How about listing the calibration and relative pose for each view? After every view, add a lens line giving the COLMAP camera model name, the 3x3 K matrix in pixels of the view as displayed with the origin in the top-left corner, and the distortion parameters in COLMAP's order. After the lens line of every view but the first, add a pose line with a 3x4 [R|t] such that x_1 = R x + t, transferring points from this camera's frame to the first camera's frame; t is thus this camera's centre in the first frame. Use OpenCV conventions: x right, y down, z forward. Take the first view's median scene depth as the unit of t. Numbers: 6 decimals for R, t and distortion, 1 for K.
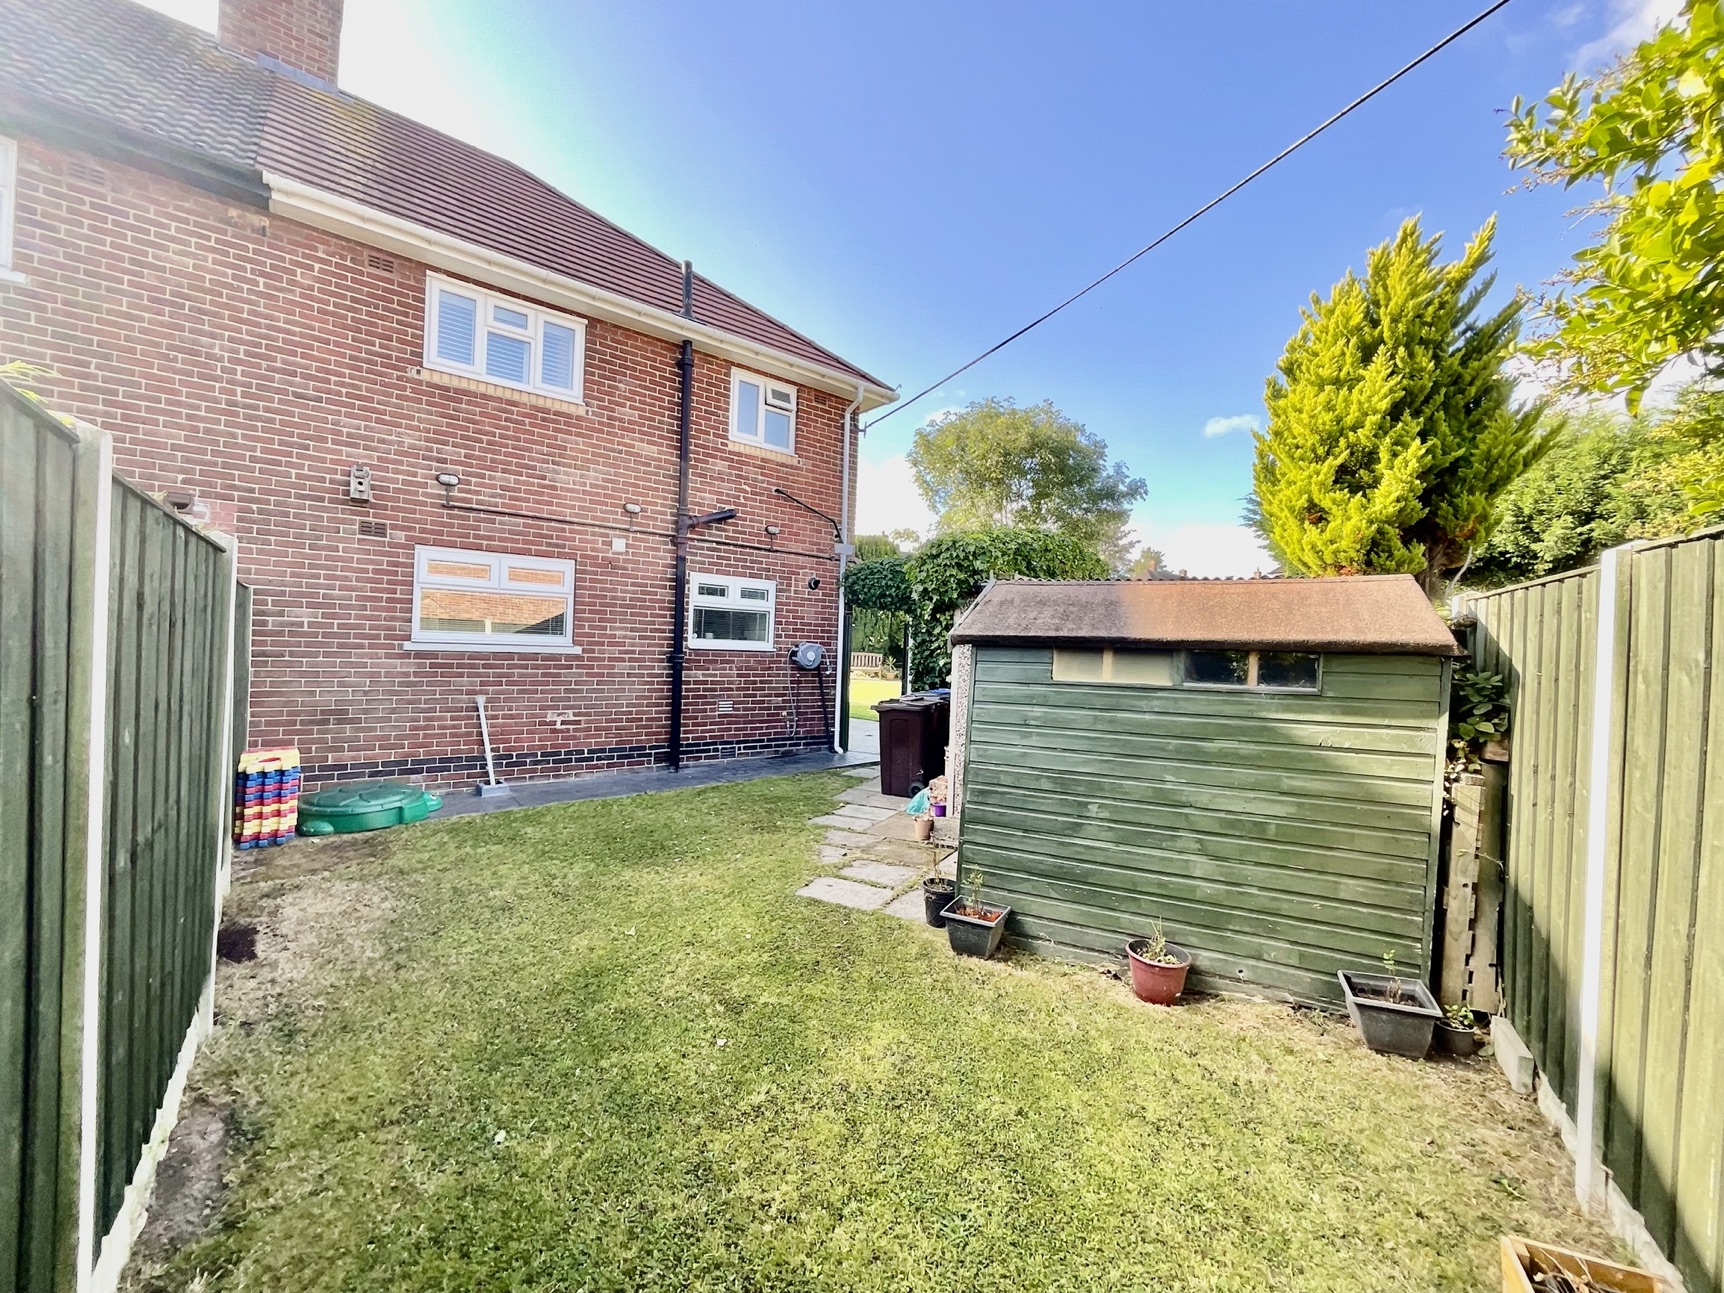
lens RADIAL K [[696.2, 0, 862.0], [0, 696.2, 646.5], [0, 0, 1]] dist [-0.000727, 0.000298]
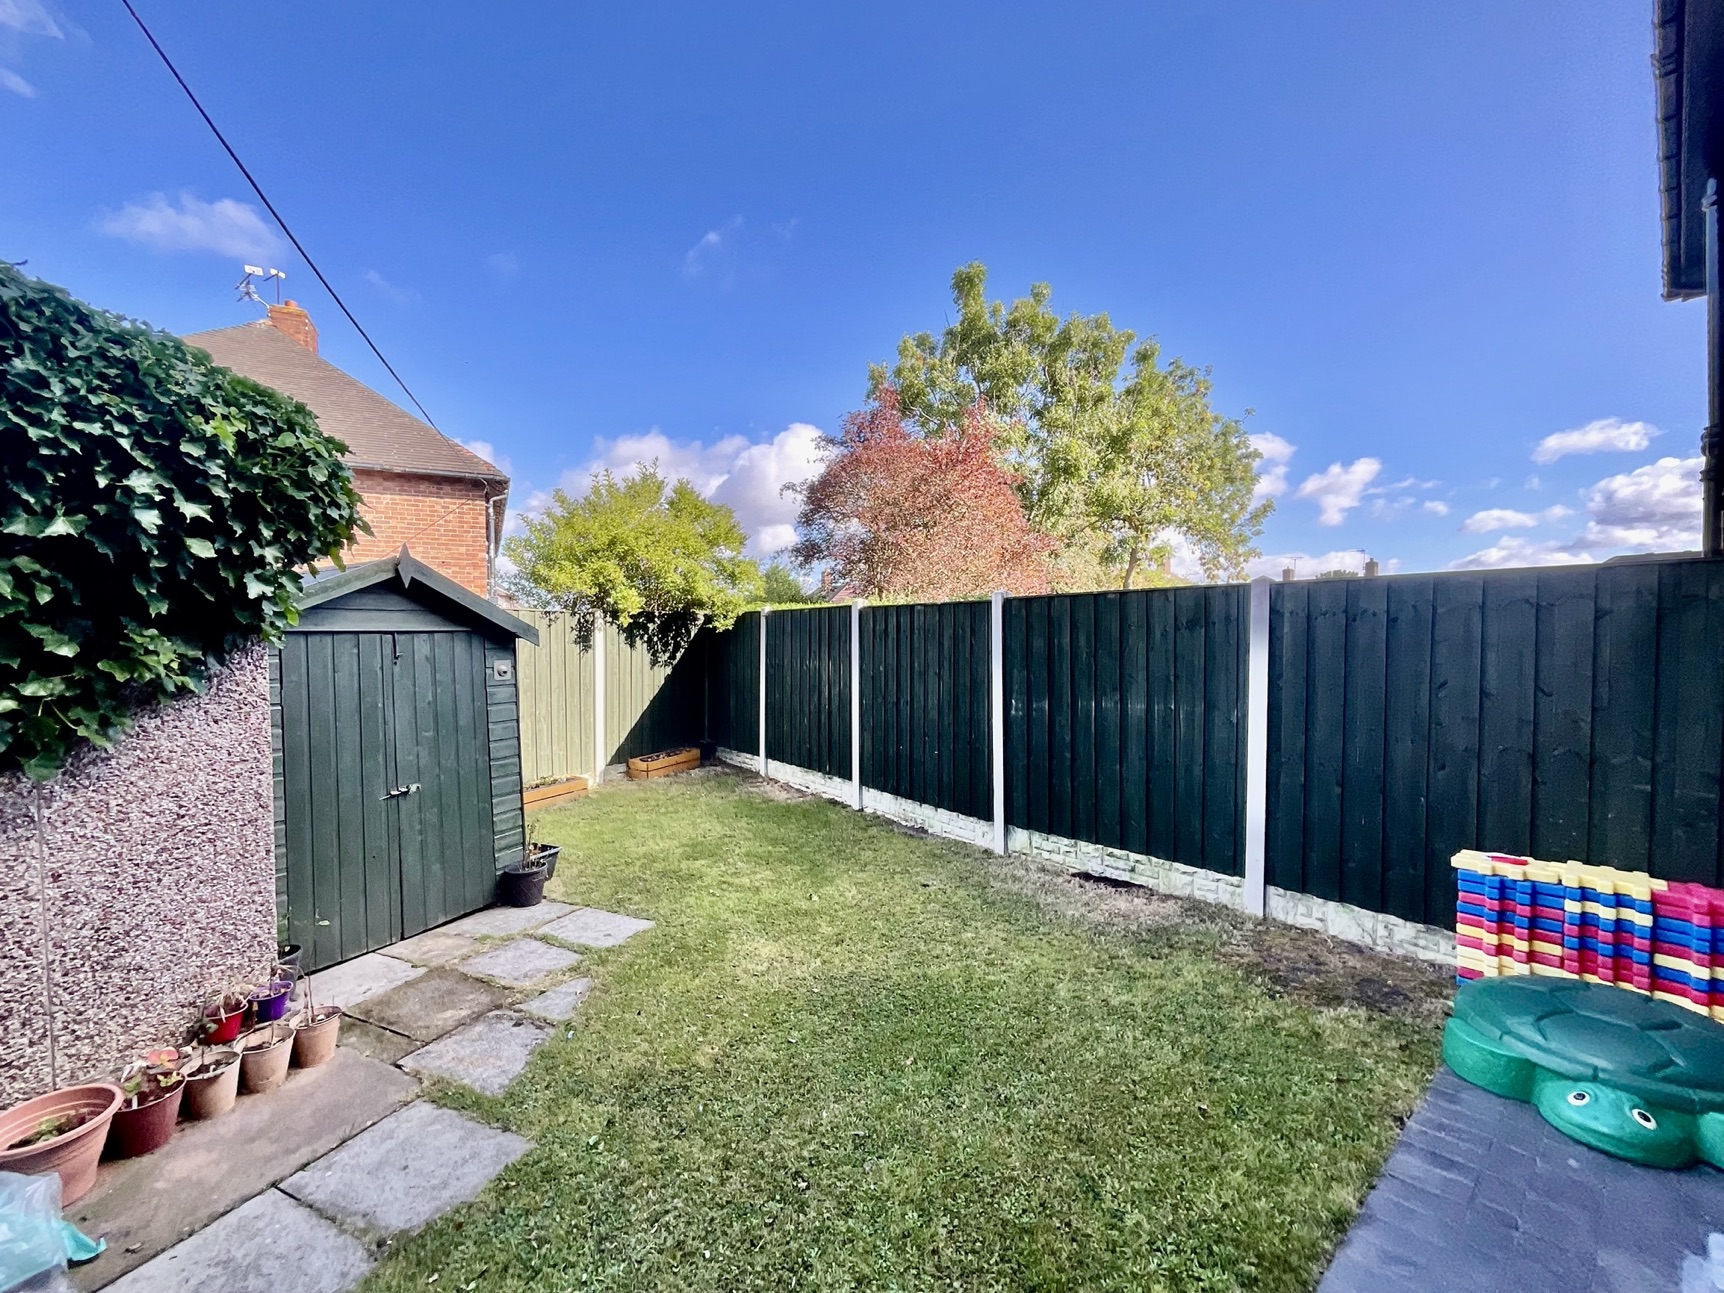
lens RADIAL K [[696.2, 0, 862.0], [0, 696.2, 646.5], [0, 0, 1]] dist [-0.000727, 0.000298]
pose [[-0.999649, -0.020437, -0.016844, -0.328840], [-0.020985, 0.999235, 0.032999, -0.034914], [0.016157, 0.033341, -0.999313, 1.820398]]
